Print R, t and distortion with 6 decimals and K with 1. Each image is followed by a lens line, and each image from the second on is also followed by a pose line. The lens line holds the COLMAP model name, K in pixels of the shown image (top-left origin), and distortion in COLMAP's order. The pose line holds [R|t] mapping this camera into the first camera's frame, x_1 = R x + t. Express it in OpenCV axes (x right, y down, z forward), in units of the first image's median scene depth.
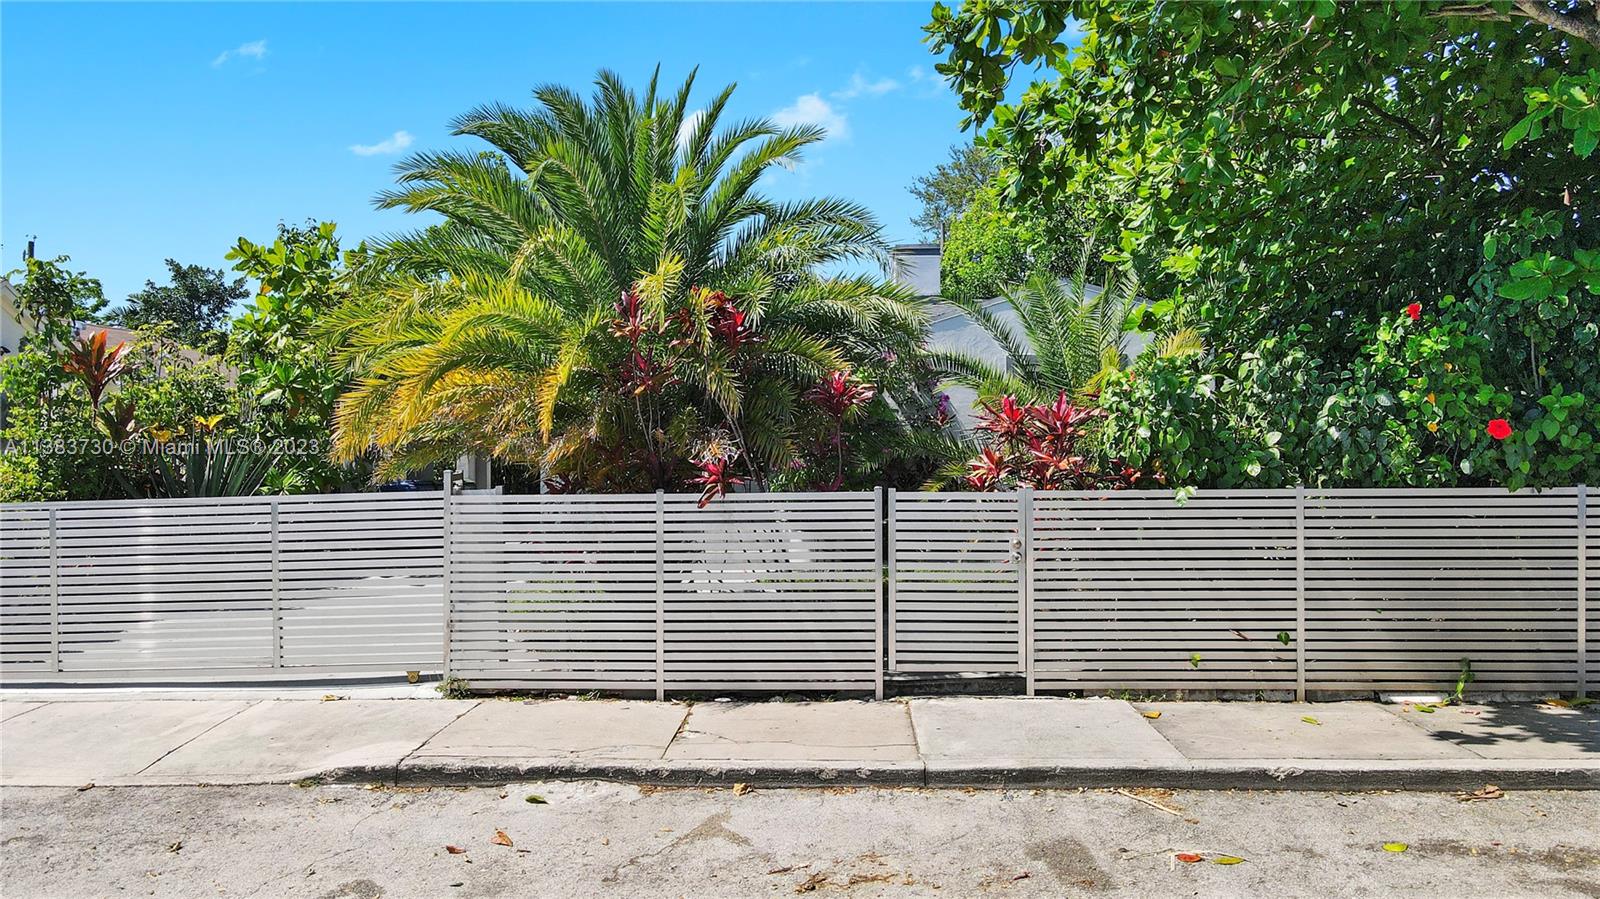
lens RADIAL K [[1163.4, 0, 847.3], [0, 1163.4, 420.3], [0, 0, 1]] dist [-0.012160, 0.038293]
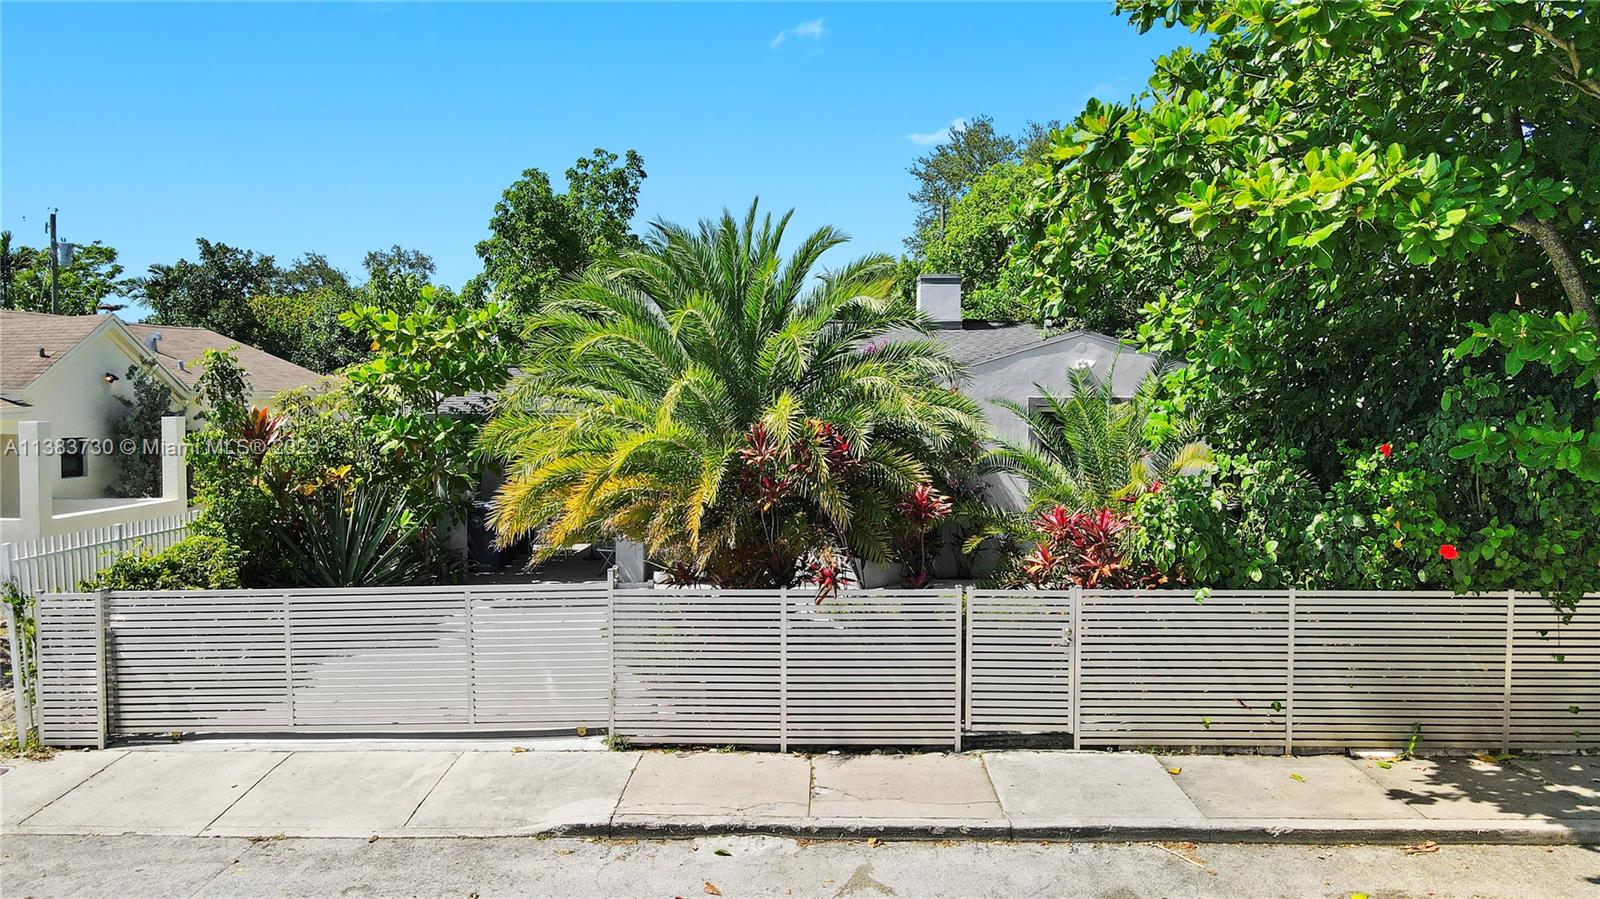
lens RADIAL K [[1163.4, 0, 847.3], [0, 1163.4, 420.3], [0, 0, 1]] dist [-0.012160, 0.038293]
pose [[0.999775, 0.004651, 0.020705, -0.123567], [-0.005859, 0.998262, 0.058646, -0.199168], [-0.020396, -0.058754, 0.998064, -0.245856]]
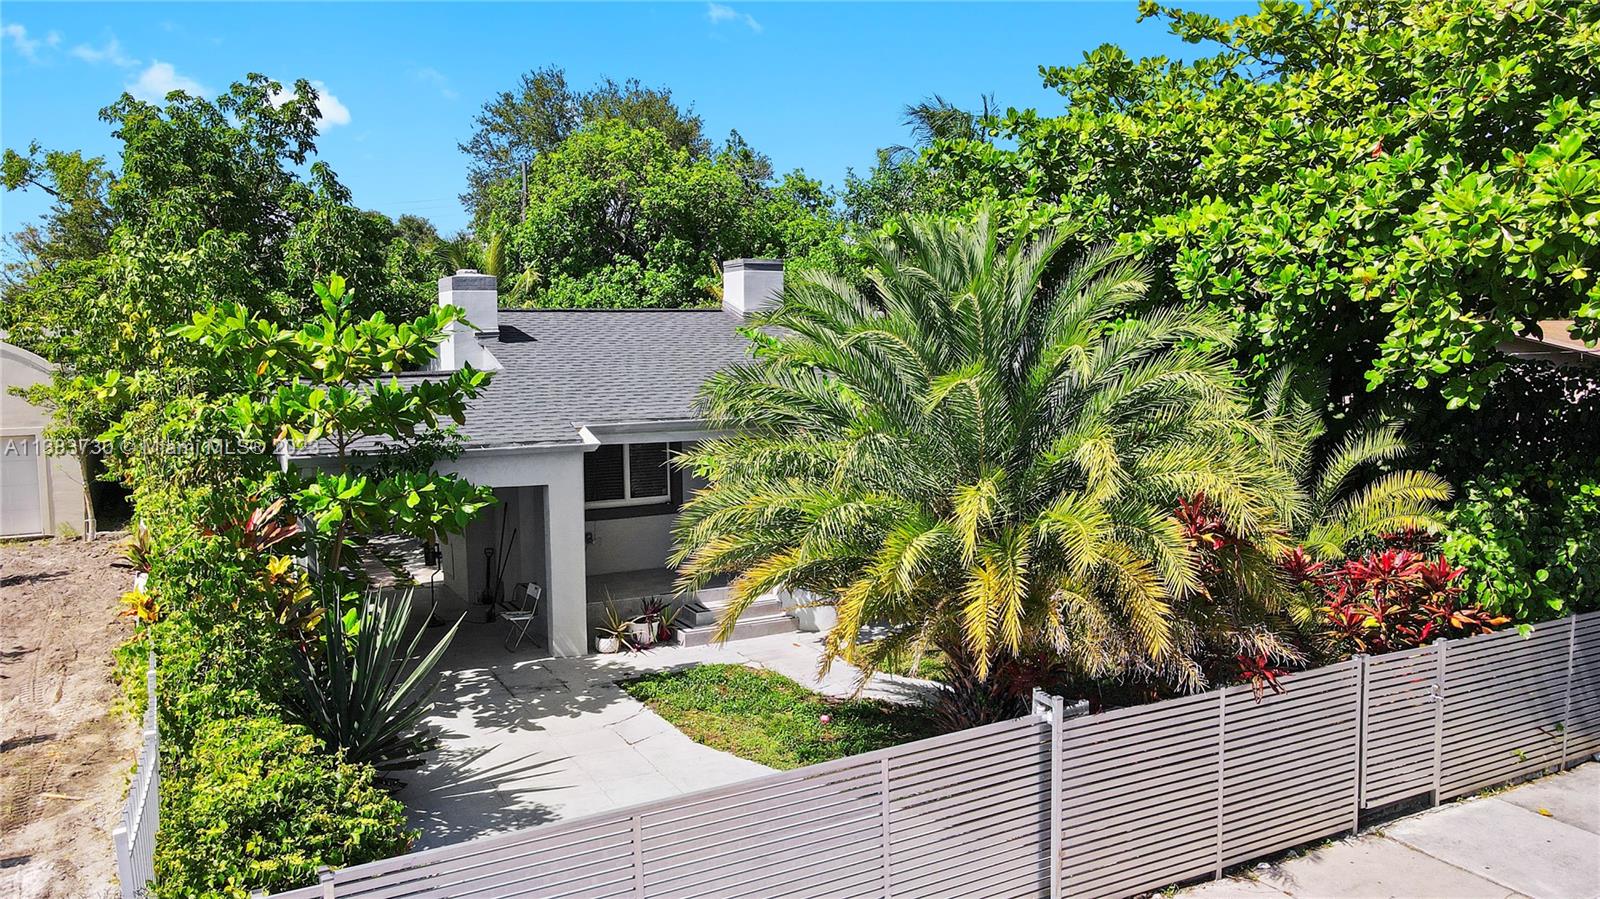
lens RADIAL K [[1146.8, 0, 800.8], [0, 1146.8, 404.4], [0, 0, 1]] dist [-0.008009, 0.036743]
pose [[0.863290, -0.031463, 0.503727, -1.043425], [-0.014056, 0.996169, 0.086309, -0.288223], [-0.504513, -0.081590, 0.859540, 0.332856]]
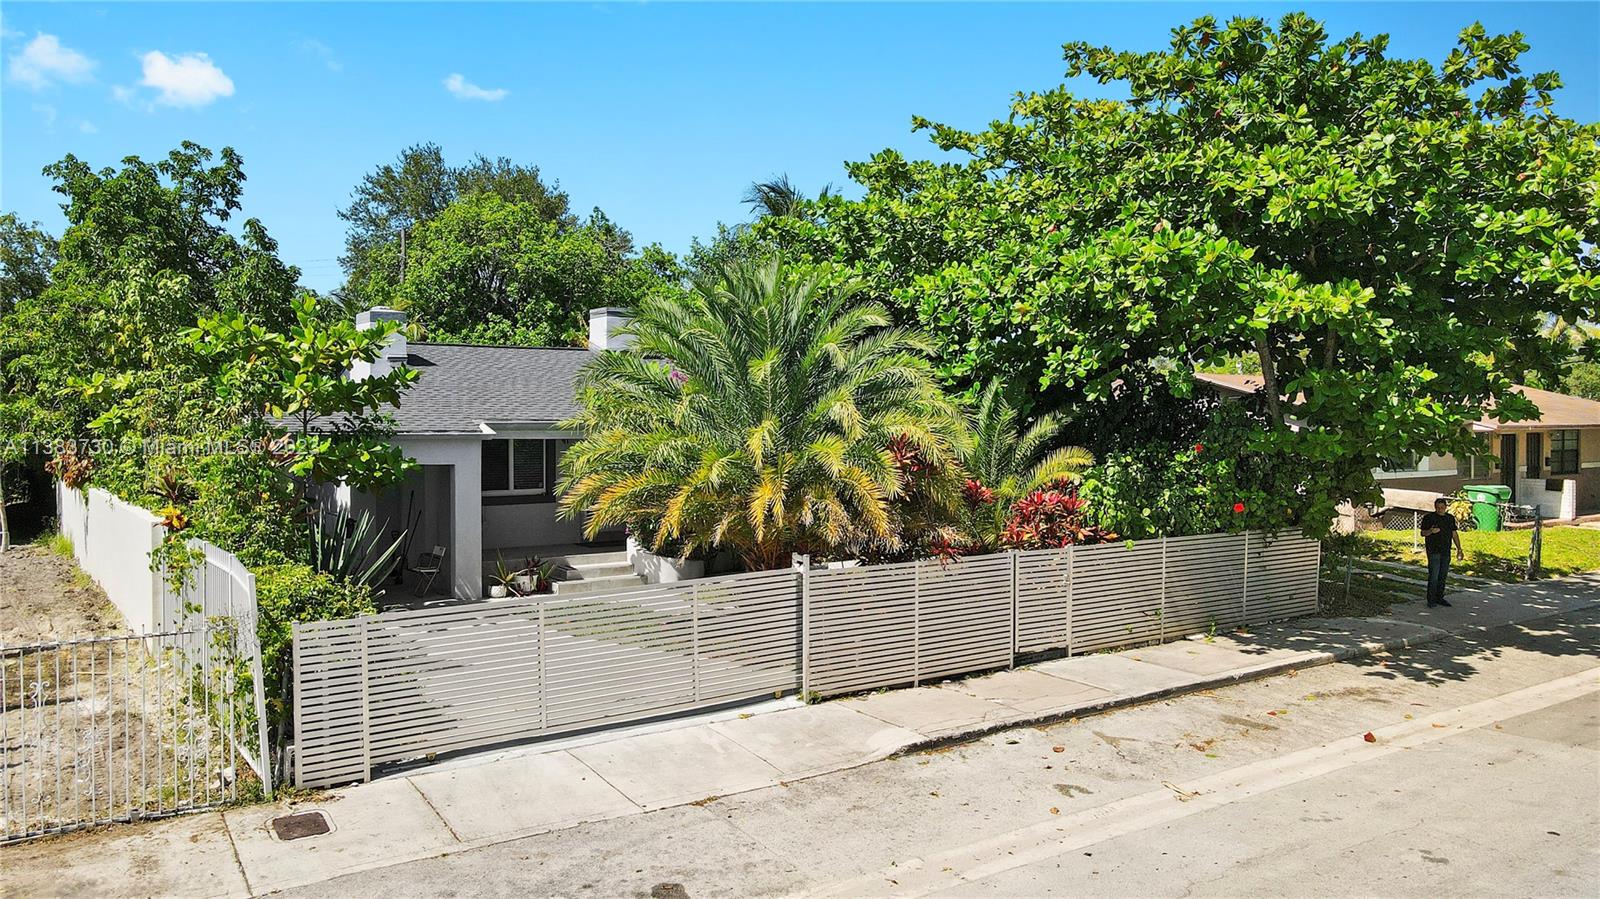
lens RADIAL K [[1146.8, 0, 800.8], [0, 1146.8, 404.4], [0, 0, 1]] dist [-0.008009, 0.036743]
pose [[0.795492, 0.014636, 0.605788, -1.325262], [-0.028317, 0.999514, 0.013036, -0.182337], [-0.605303, -0.027524, 0.795519, -0.190408]]
